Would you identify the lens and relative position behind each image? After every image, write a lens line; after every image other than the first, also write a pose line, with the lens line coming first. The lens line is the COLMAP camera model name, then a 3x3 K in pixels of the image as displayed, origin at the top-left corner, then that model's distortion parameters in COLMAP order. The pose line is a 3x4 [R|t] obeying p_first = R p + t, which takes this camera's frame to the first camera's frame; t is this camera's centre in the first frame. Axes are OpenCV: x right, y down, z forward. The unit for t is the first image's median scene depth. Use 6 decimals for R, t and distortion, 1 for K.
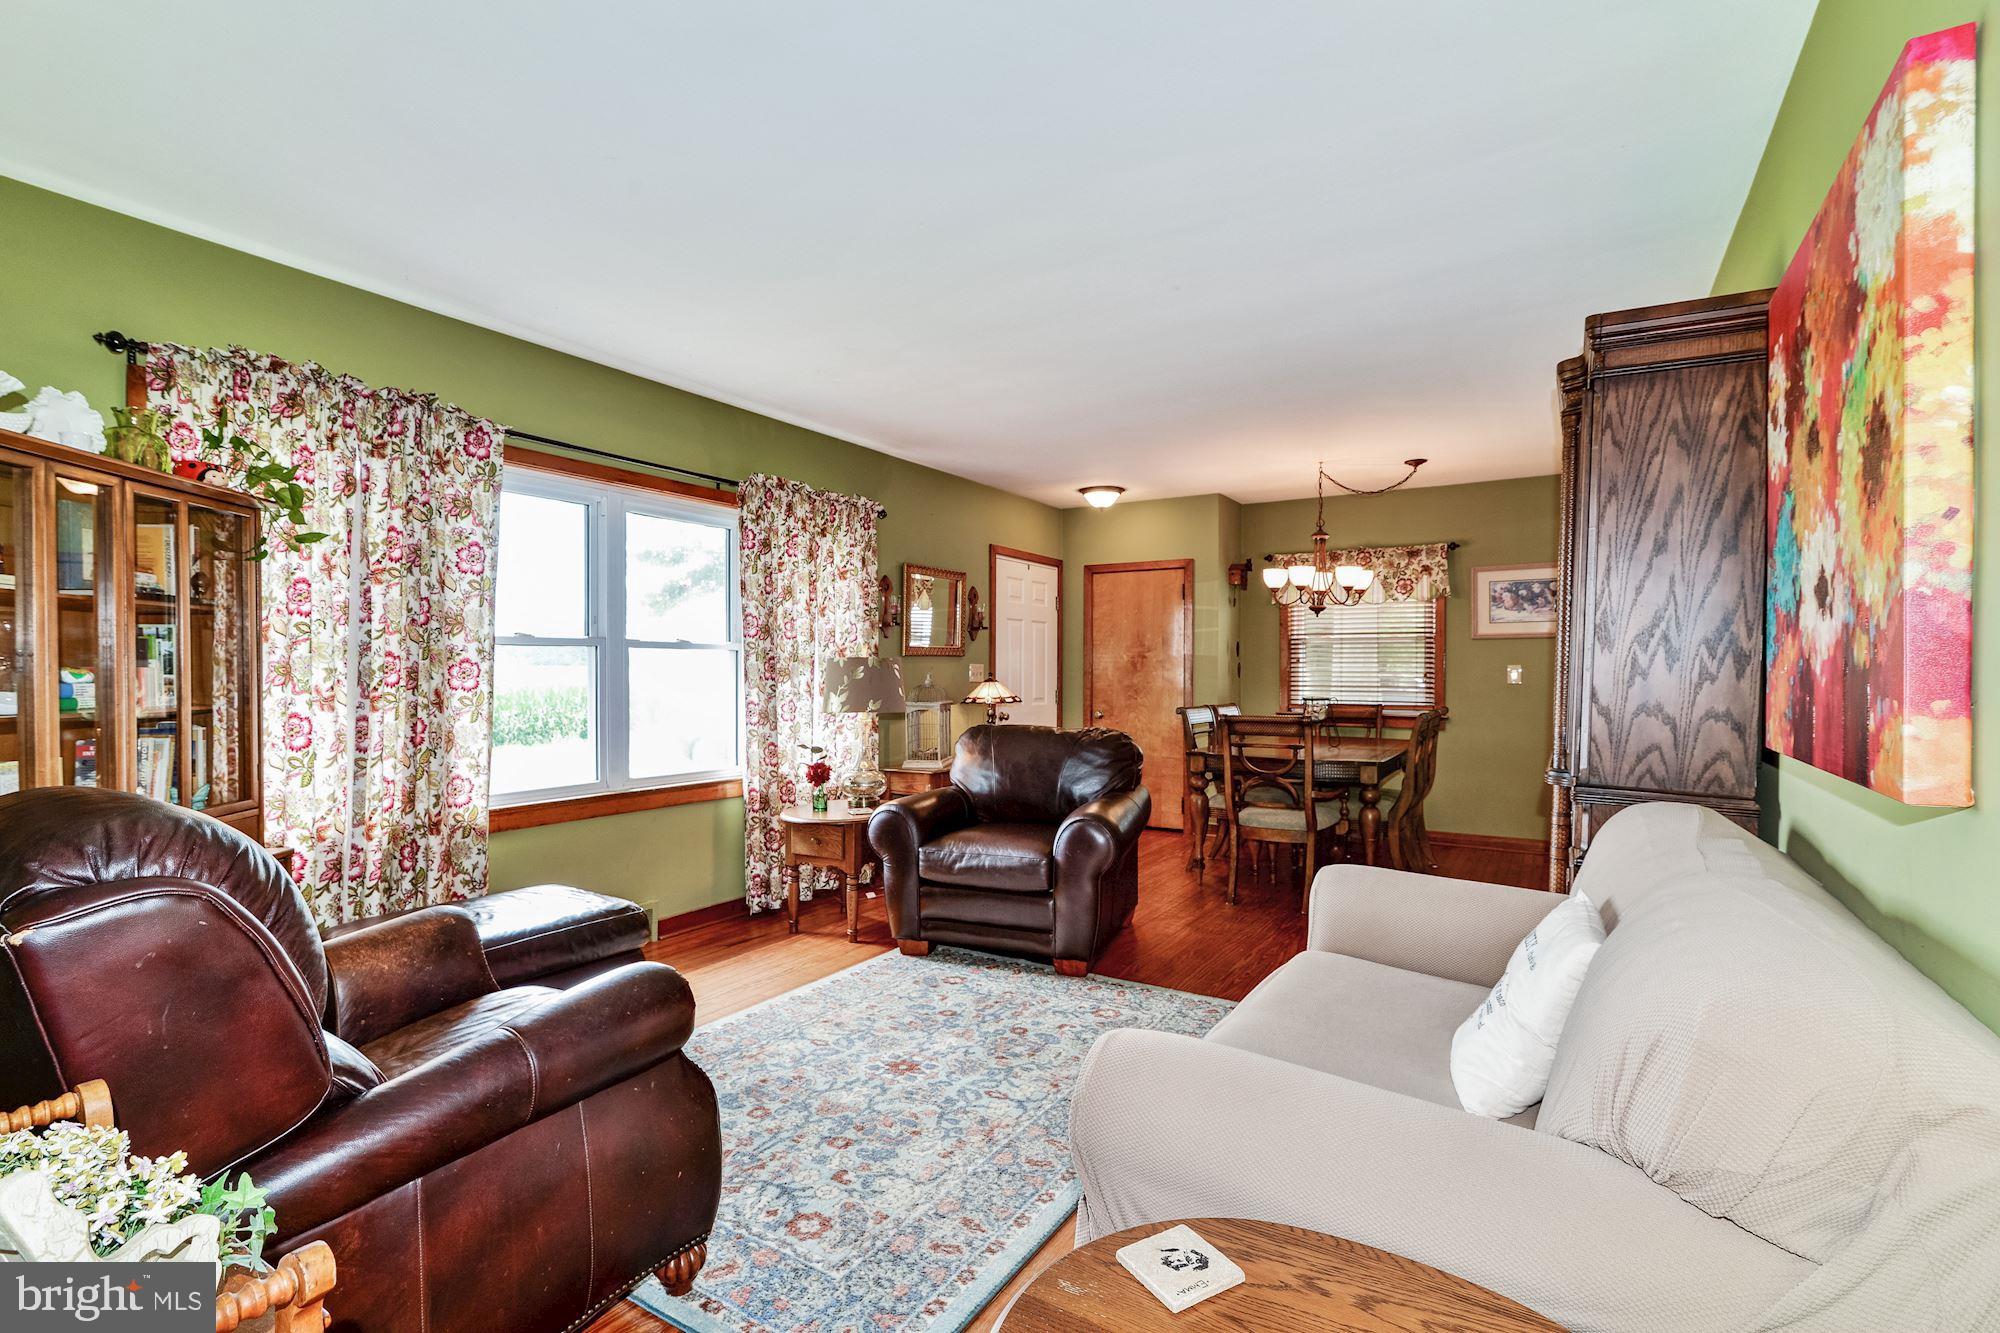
lens RADIAL K [[912.1, 0, 1019.8], [0, 912.1, 669.3], [0, 0, 1]] dist [-0.001937, 0.000703]
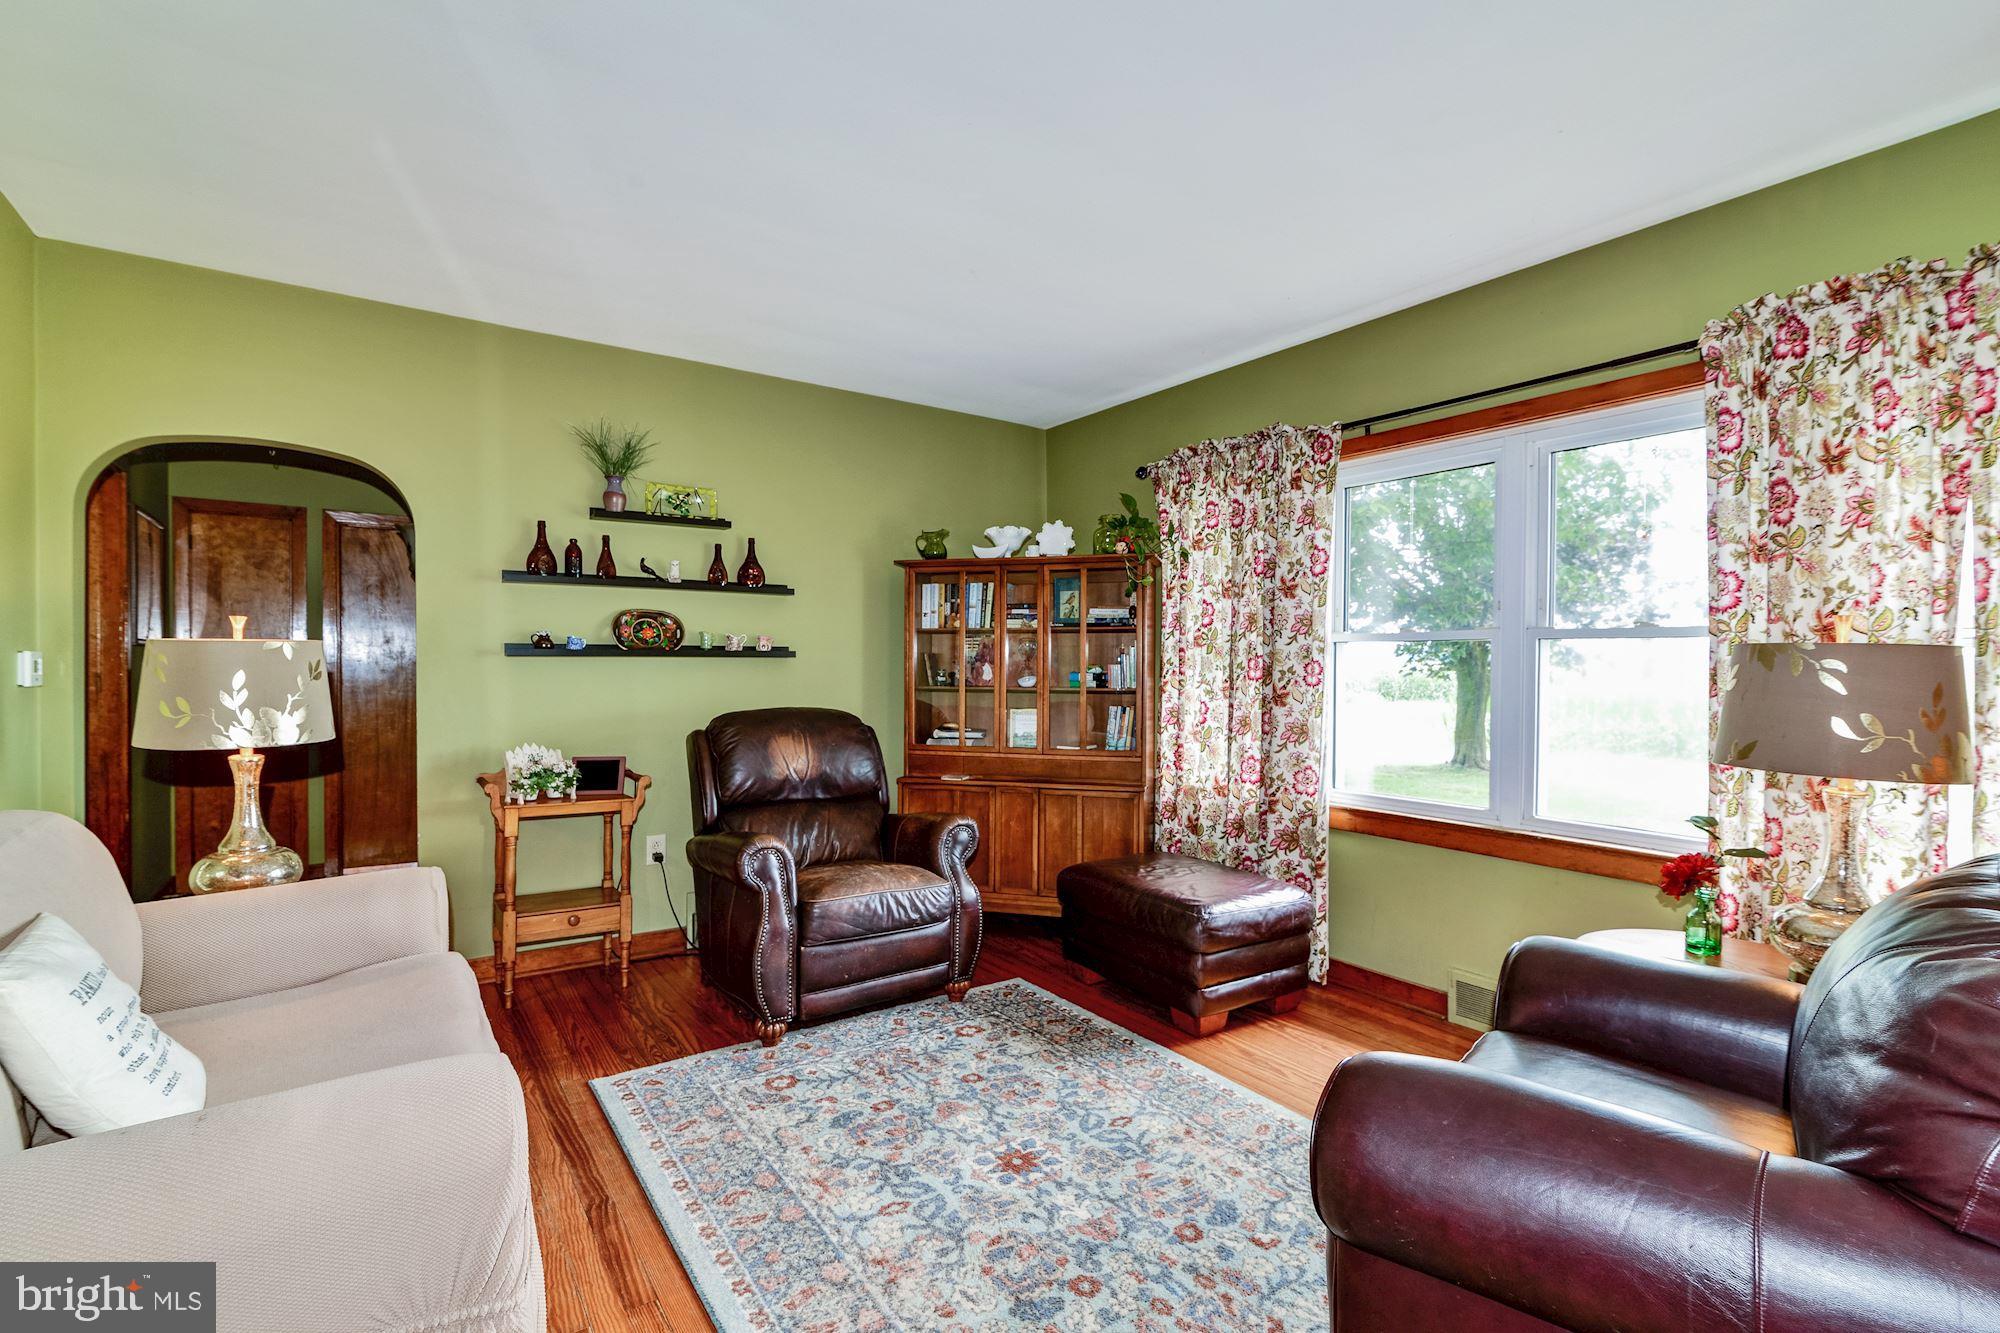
lens RADIAL K [[912.1, 0, 985.2], [0, 912.1, 663.0], [0, 0, 1]] dist [-0.001937, 0.000703]
pose [[-0.412487, -0.001866, -0.910962, 0.294616], [-0.005291, 0.999986, 0.000347, -0.001219], [0.910948, 0.004963, -0.412491, 0.624133]]
